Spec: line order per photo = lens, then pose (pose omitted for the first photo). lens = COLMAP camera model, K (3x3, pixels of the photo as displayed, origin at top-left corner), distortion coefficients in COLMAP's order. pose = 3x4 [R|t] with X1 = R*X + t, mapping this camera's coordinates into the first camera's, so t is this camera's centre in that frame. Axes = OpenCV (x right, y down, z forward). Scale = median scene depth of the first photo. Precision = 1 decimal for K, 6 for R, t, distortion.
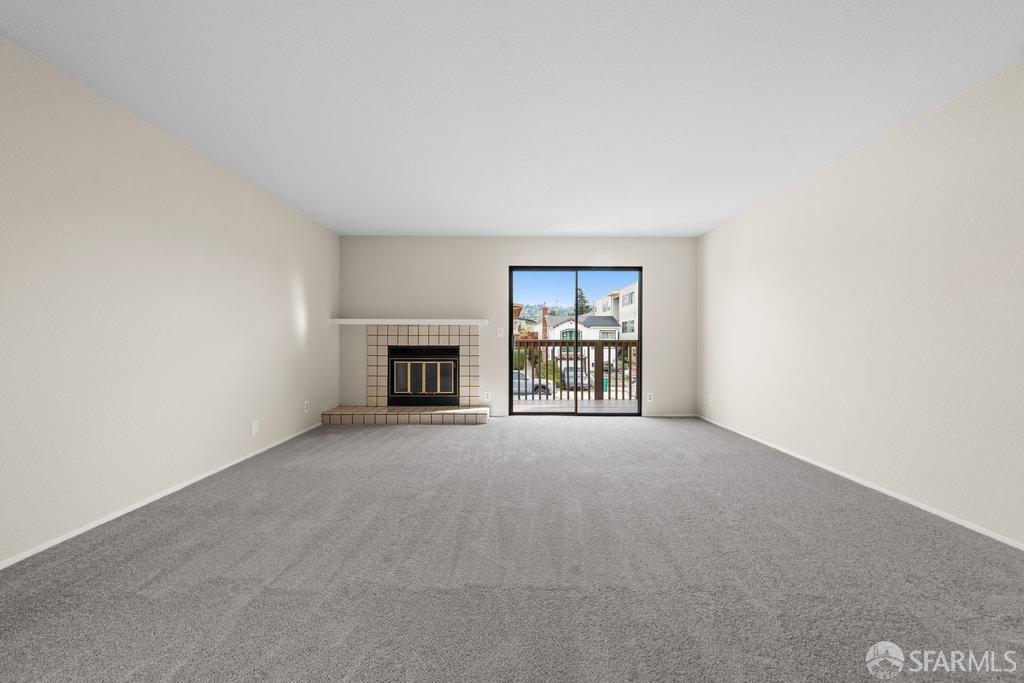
lens RADIAL K [[357.2, 0, 517.2], [0, 357.2, 342.1], [0, 0, 1]] dist [0.005451, 0.000215]
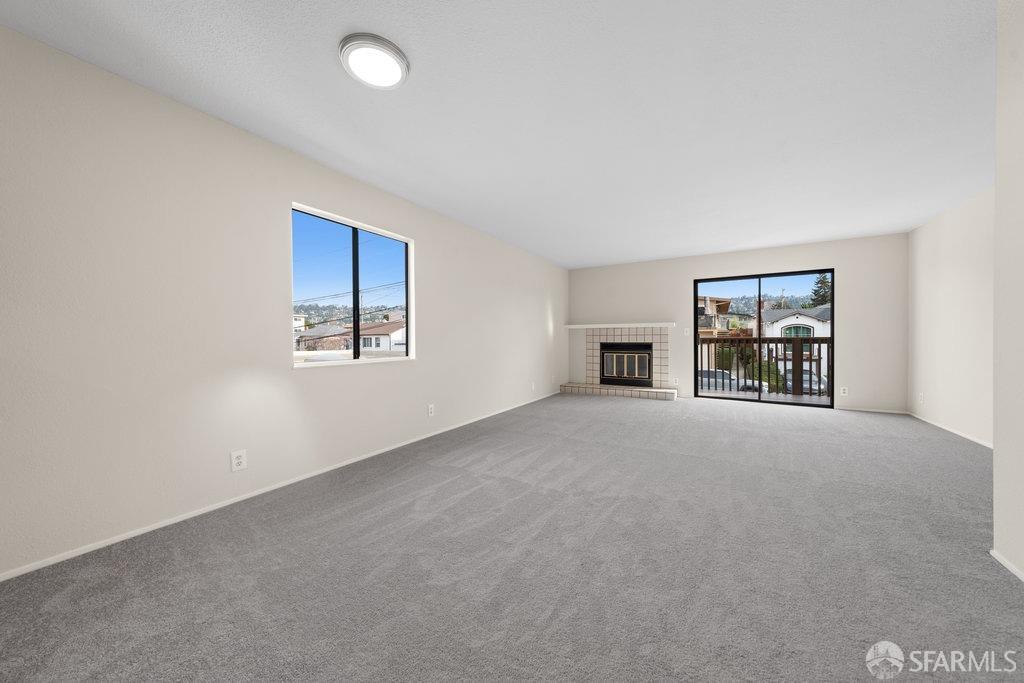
lens RADIAL K [[357.2, 0, 511.3], [0, 357.2, 341.7], [0, 0, 1]] dist [0.005451, 0.000215]
pose [[0.852617, -0.002097, -0.522533, 0.087181], [0.003687, 0.999991, 0.002003, 0.002358], [0.522524, -0.003634, 0.852617, -0.418611]]
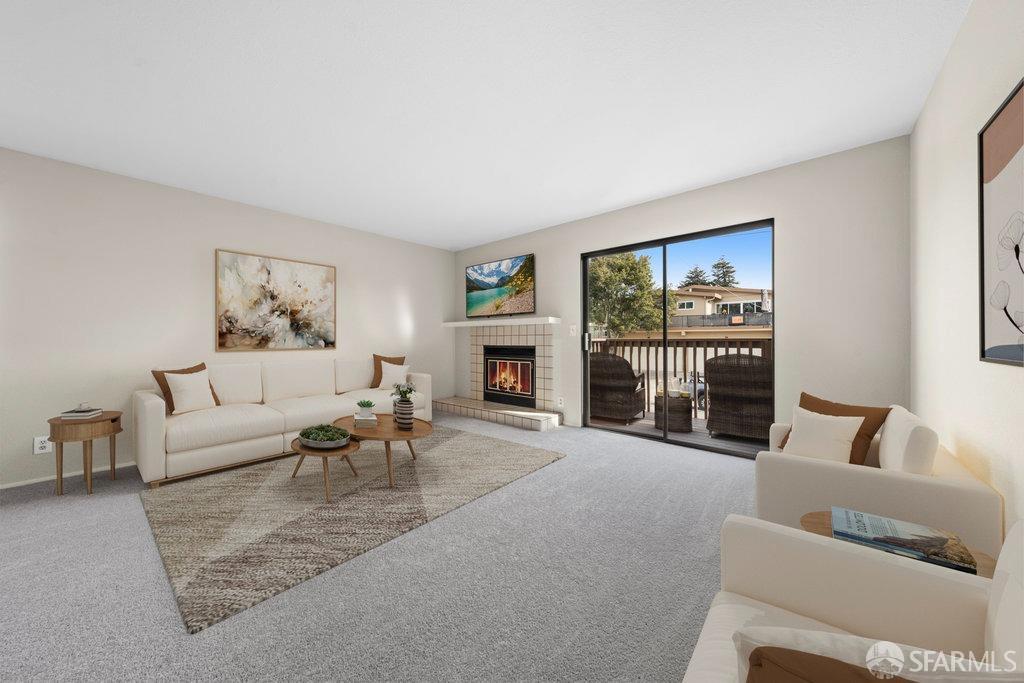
lens RADIAL K [[357.2, 0, 512.1], [0, 357.2, 336.2], [0, 0, 1]] dist [0.005451, 0.000215]
pose [[0.740130, -0.012516, -0.672348, 0.434534], [0.002475, 0.999871, -0.015888, 0.000148], [0.672460, 0.010095, 0.740065, 0.251121]]
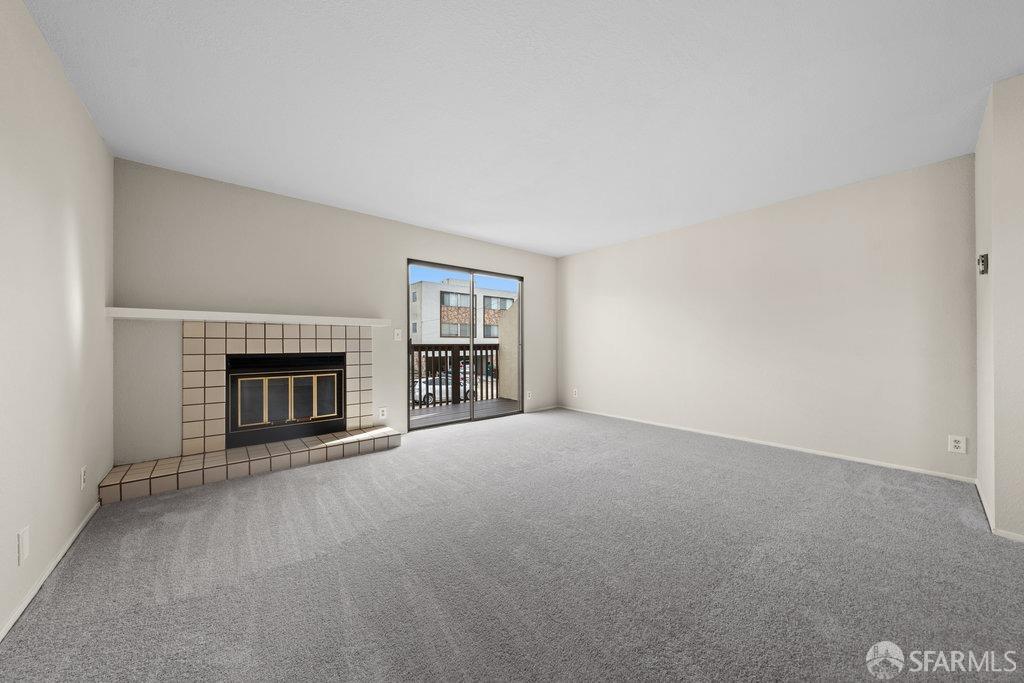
lens RADIAL K [[357.2, 0, 513.6], [0, 357.2, 341.5], [0, 0, 1]] dist [0.005451, 0.000215]
pose [[0.765789, -0.001374, 0.643090, -0.379236], [0.009922, 0.999904, -0.009679, -0.001584], [-0.643015, 0.013792, 0.765729, 0.181459]]
